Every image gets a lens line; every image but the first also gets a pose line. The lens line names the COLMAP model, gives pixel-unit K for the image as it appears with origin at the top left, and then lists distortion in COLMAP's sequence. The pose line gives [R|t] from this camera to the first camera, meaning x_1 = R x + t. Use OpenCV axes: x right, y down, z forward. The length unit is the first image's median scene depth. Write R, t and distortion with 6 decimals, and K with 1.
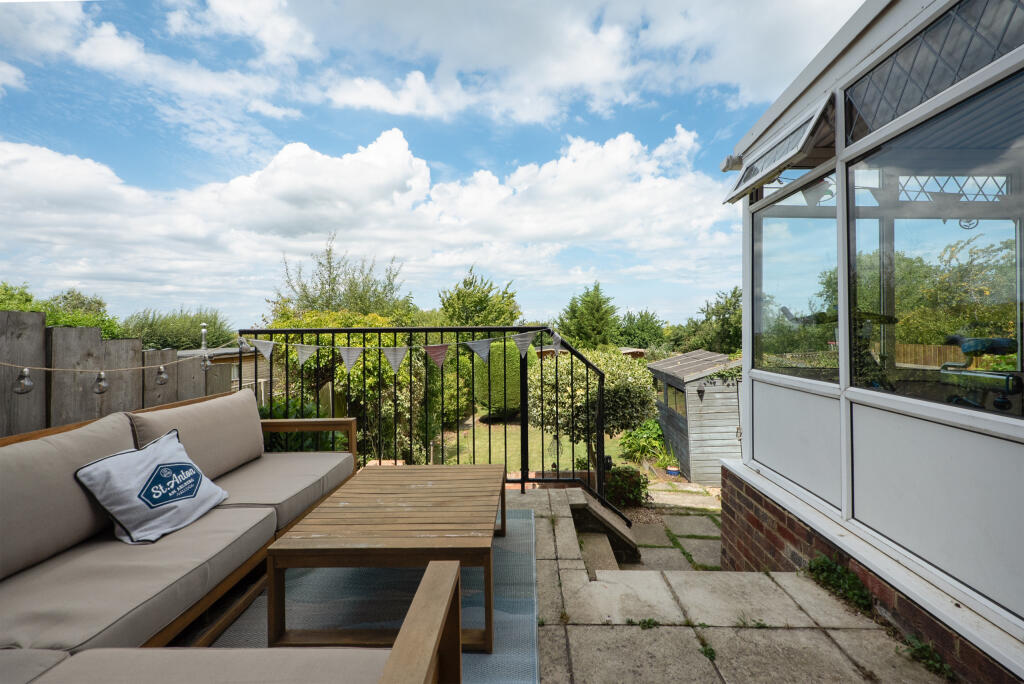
lens RADIAL K [[421.0, 0, 511.9], [0, 421.0, 333.8], [0, 0, 1]] dist [-0.001913, -0.000166]
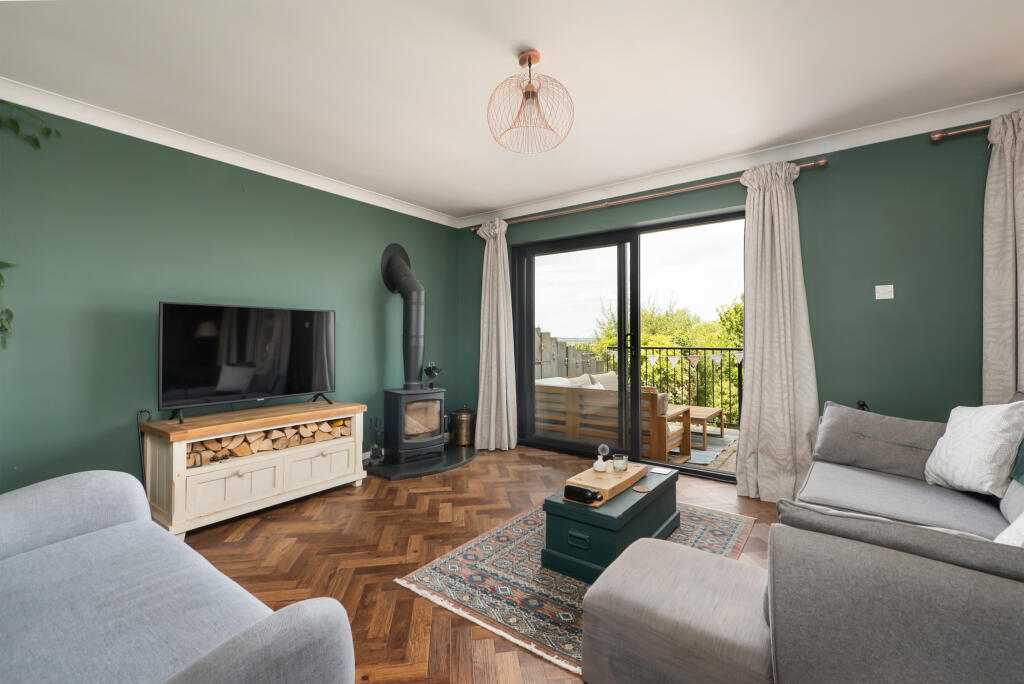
lens RADIAL K [[435.1, 0, 513.9], [0, 435.1, 340.1], [0, 0, 1]] dist [-0.001073, -0.000100]
pose [[0.814991, 0.000937, -0.579472, 0.103303], [-0.007600, 0.999930, -0.009073, -0.006266], [0.579423, 0.011799, 0.814941, -0.402922]]
